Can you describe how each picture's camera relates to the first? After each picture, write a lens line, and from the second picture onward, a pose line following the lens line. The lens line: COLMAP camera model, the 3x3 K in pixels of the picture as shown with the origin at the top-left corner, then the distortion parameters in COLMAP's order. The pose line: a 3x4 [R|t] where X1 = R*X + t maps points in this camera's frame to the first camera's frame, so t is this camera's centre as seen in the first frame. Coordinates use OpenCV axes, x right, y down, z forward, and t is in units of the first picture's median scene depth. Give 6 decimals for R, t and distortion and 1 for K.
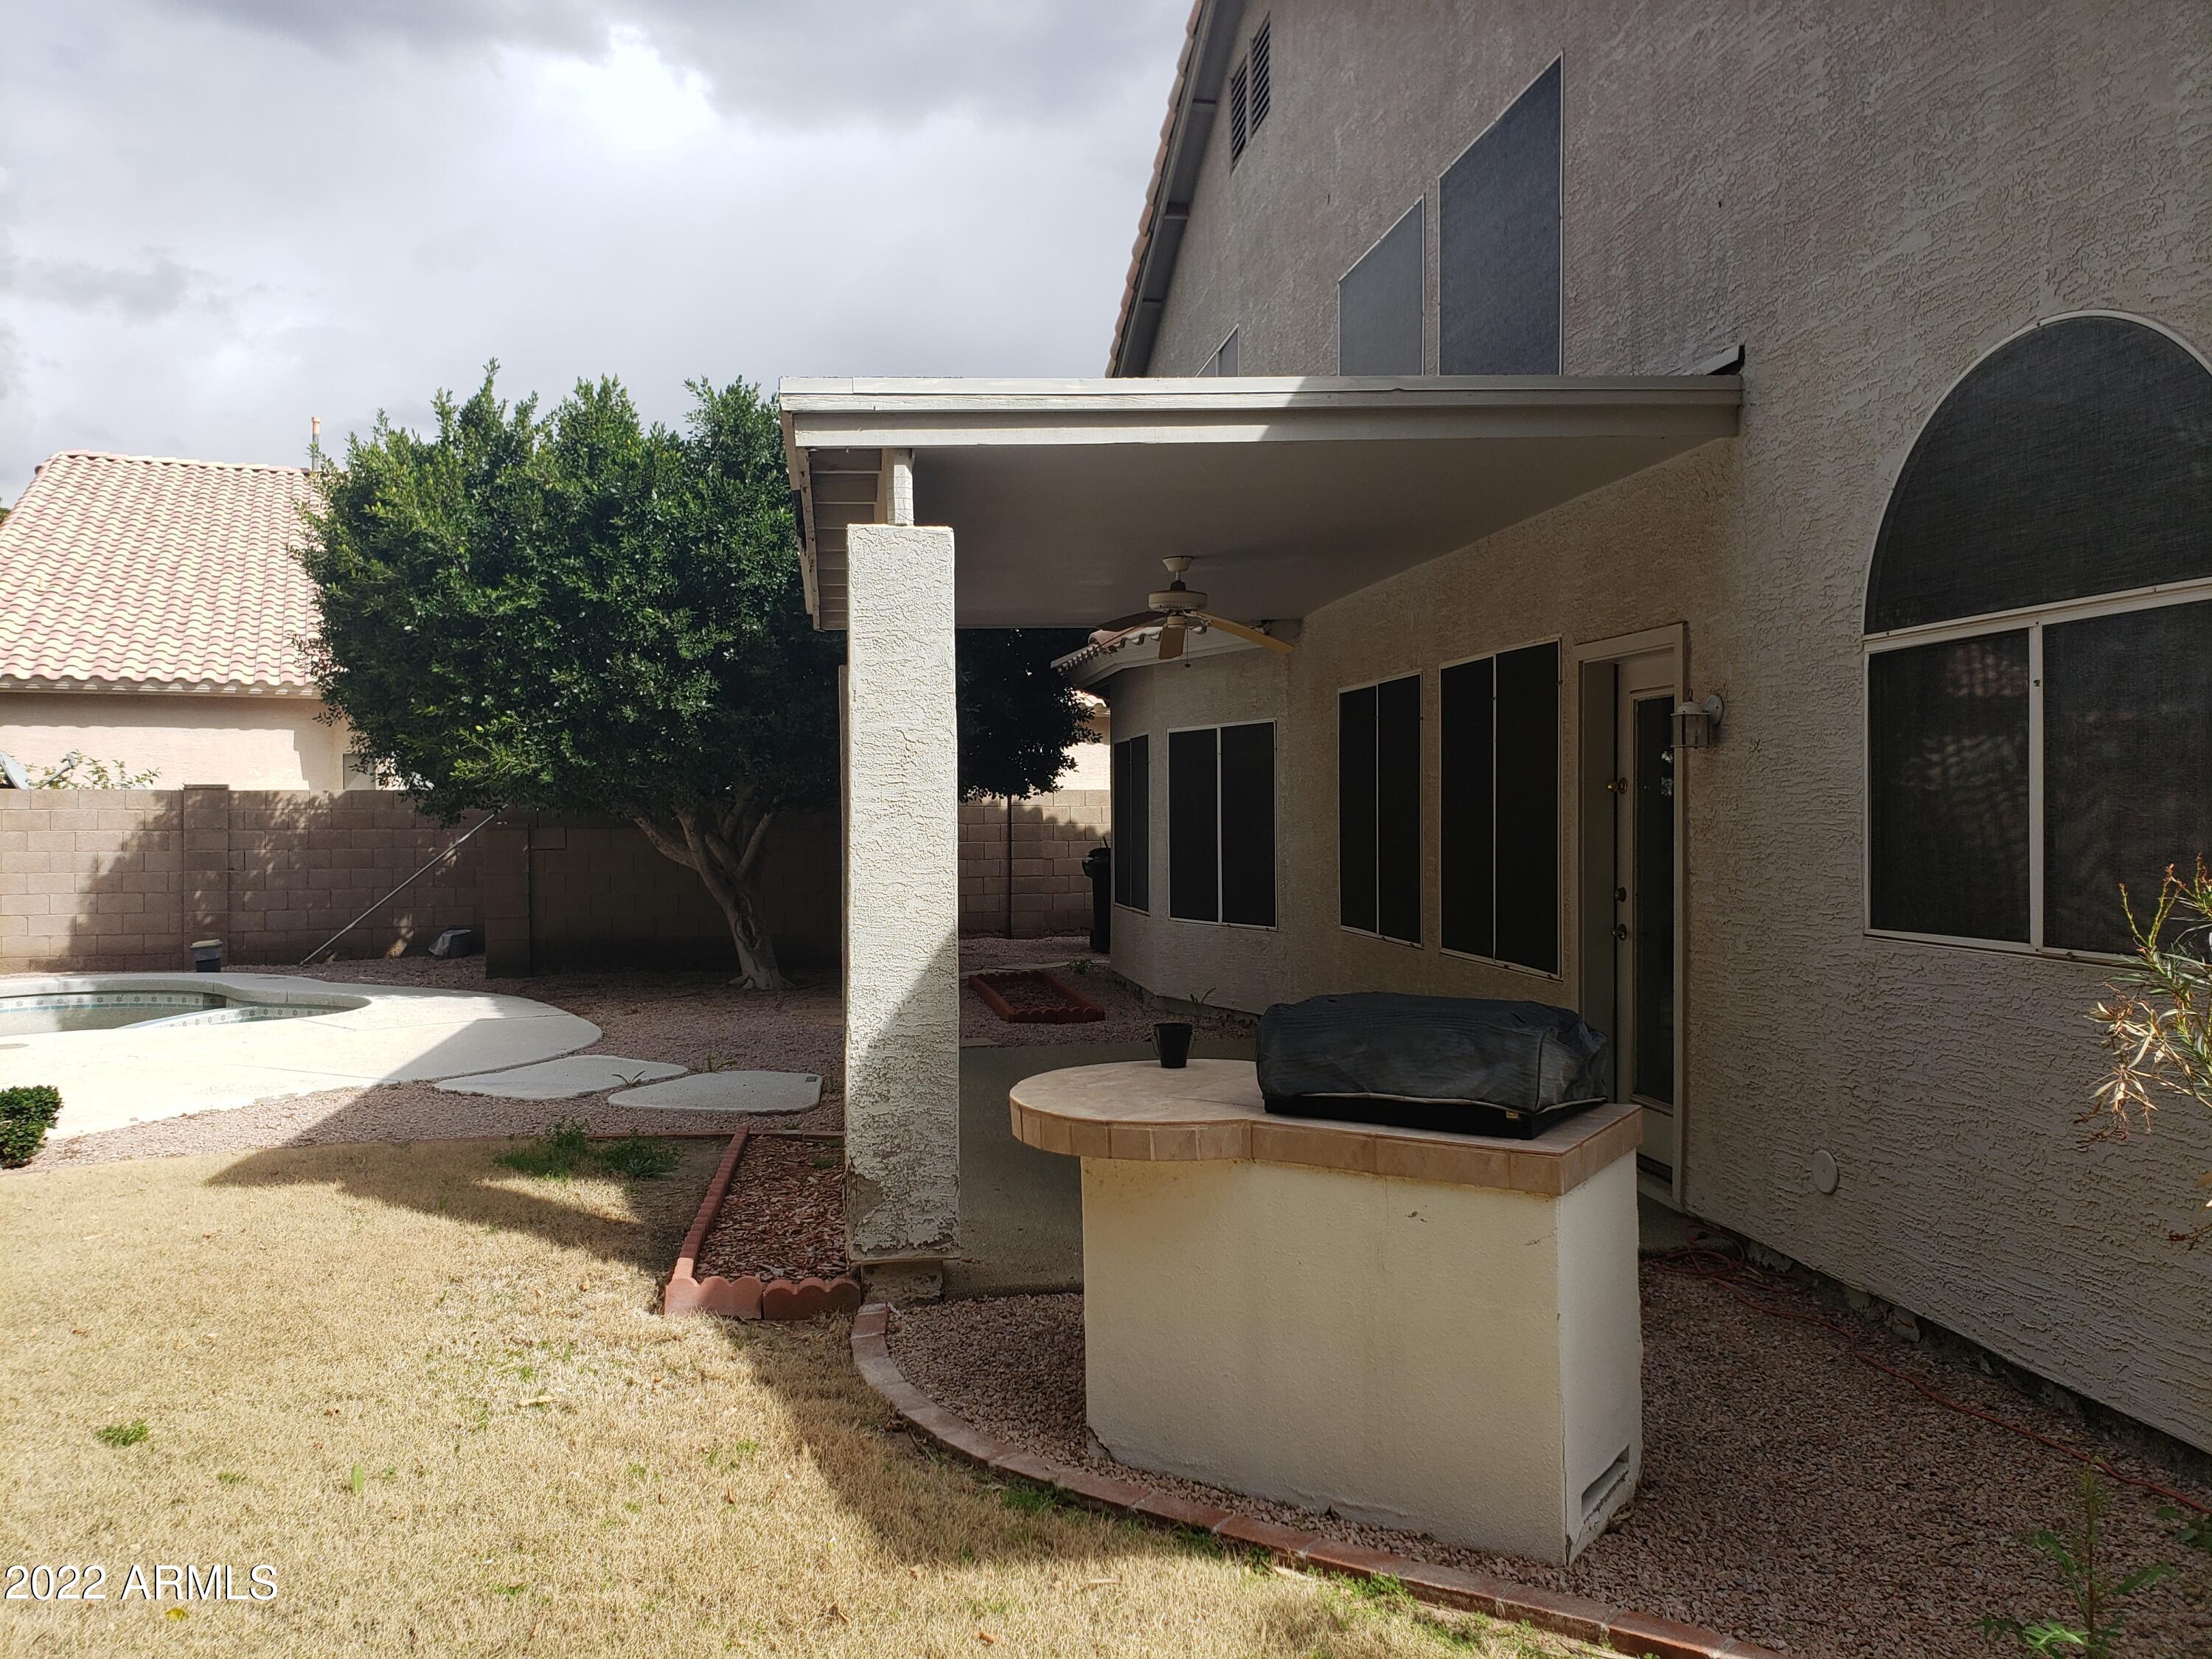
lens RADIAL K [[1711.6, 0, 1102.5], [0, 1711.6, 818.9], [0, 0, 1]] dist [0.026464, -0.012355]
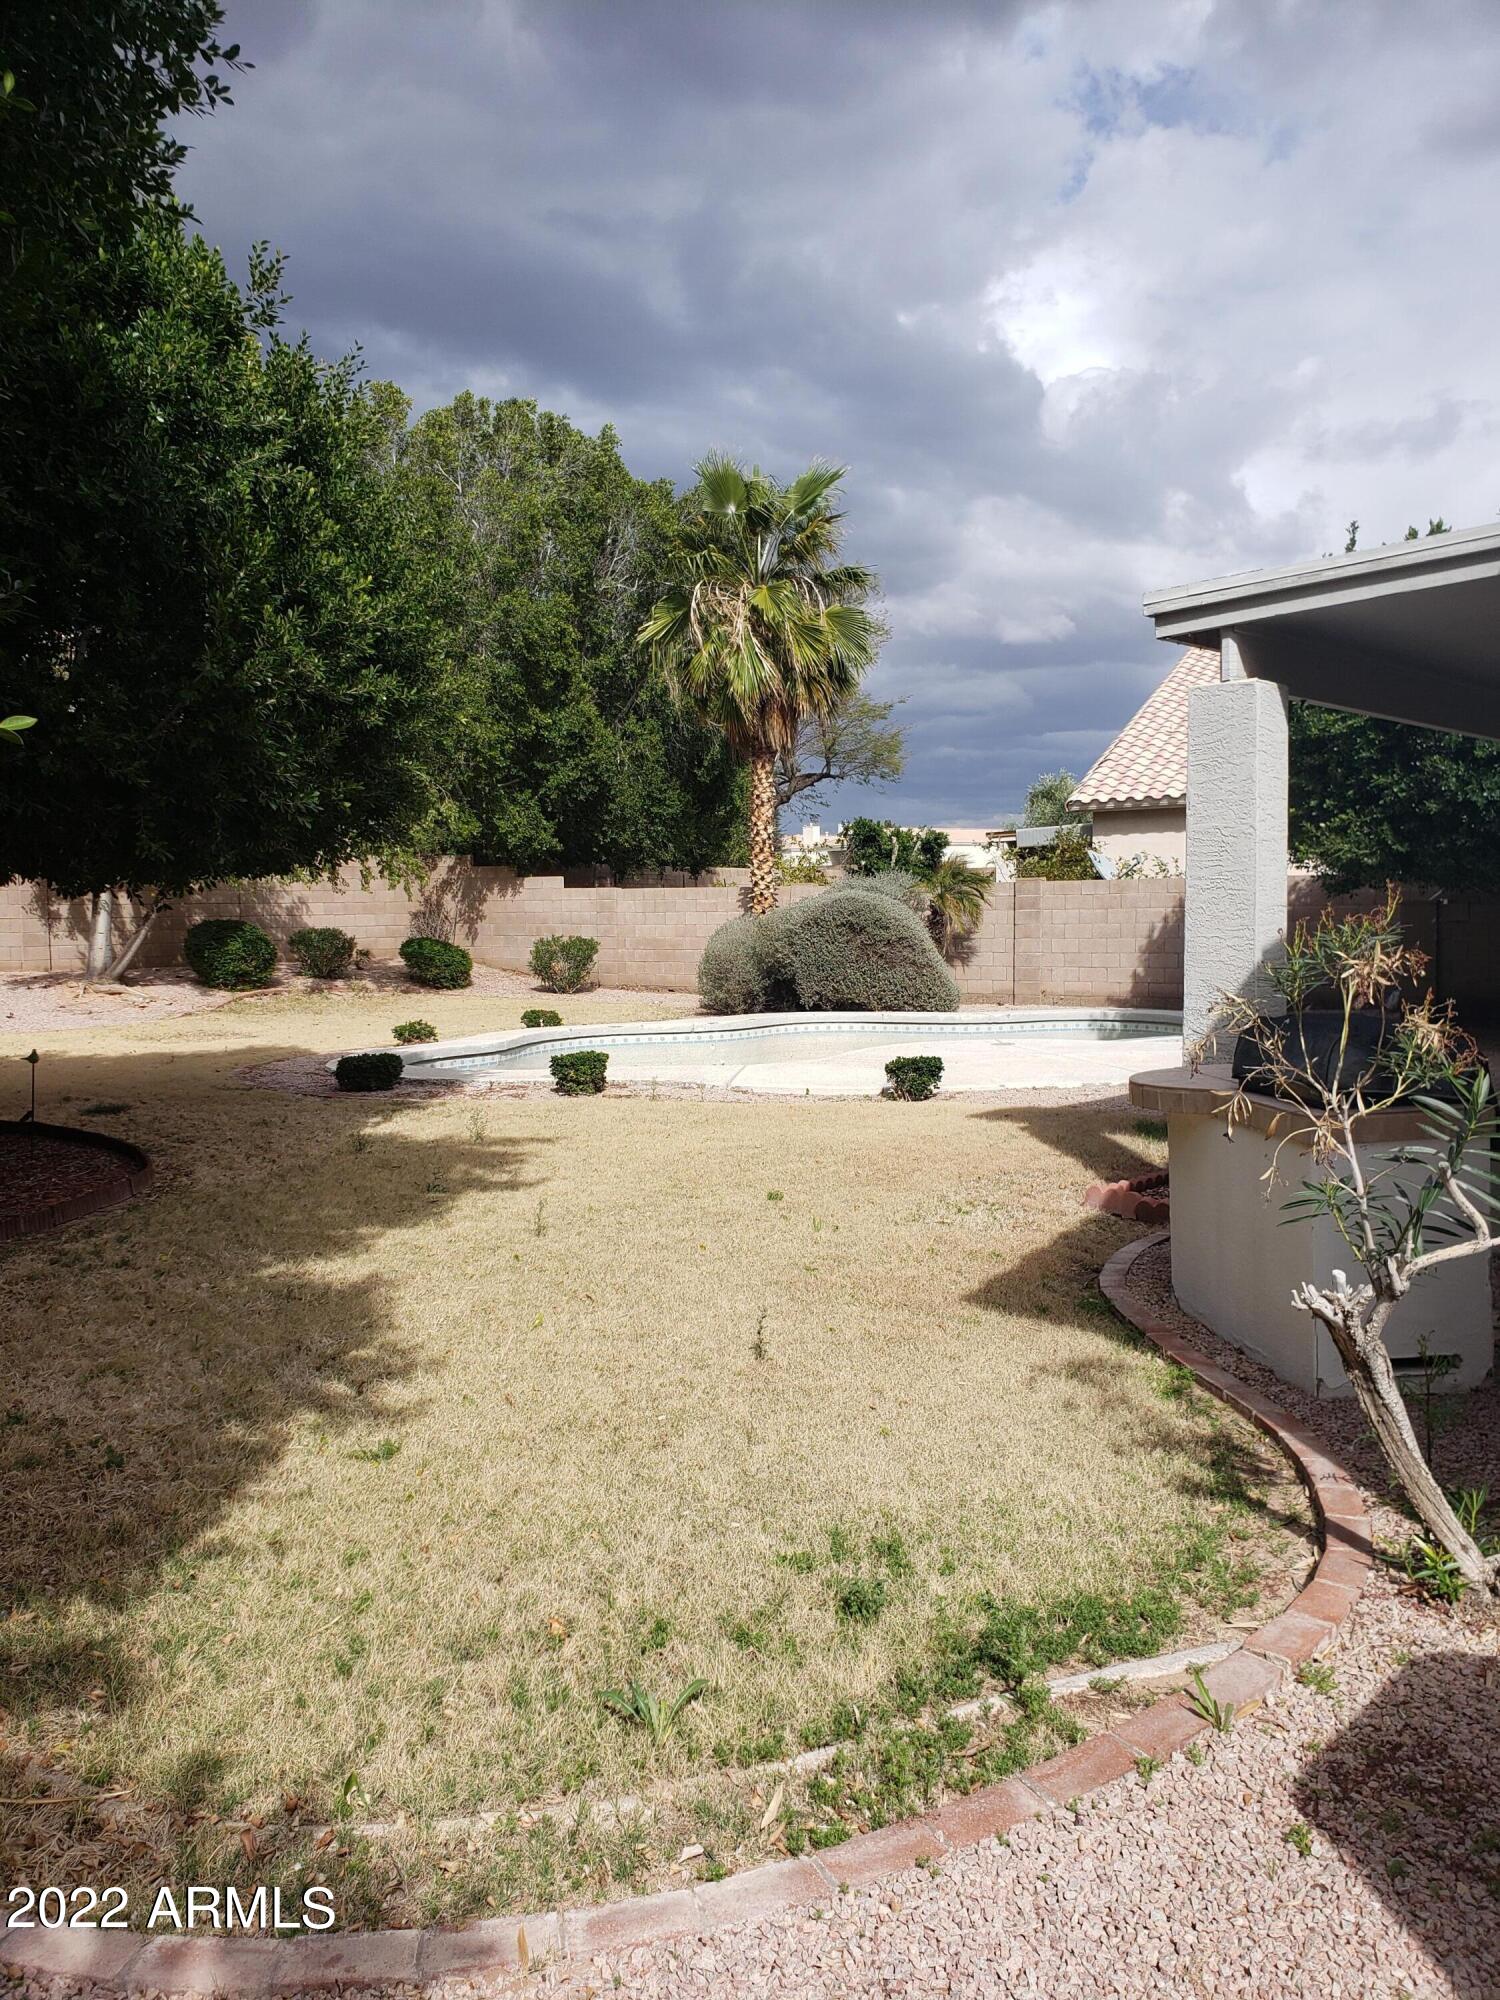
lens RADIAL K [[1547.6, 0, 750.9], [0, 1547.6, 1006.6], [0, 0, 1]] dist [0.026464, -0.012355]
pose [[0.617928, 0.046141, -0.784880, 0.241315], [0.007442, 0.997889, 0.064522, 0.003462], [0.786200, -0.045711, 0.616280, -0.038462]]
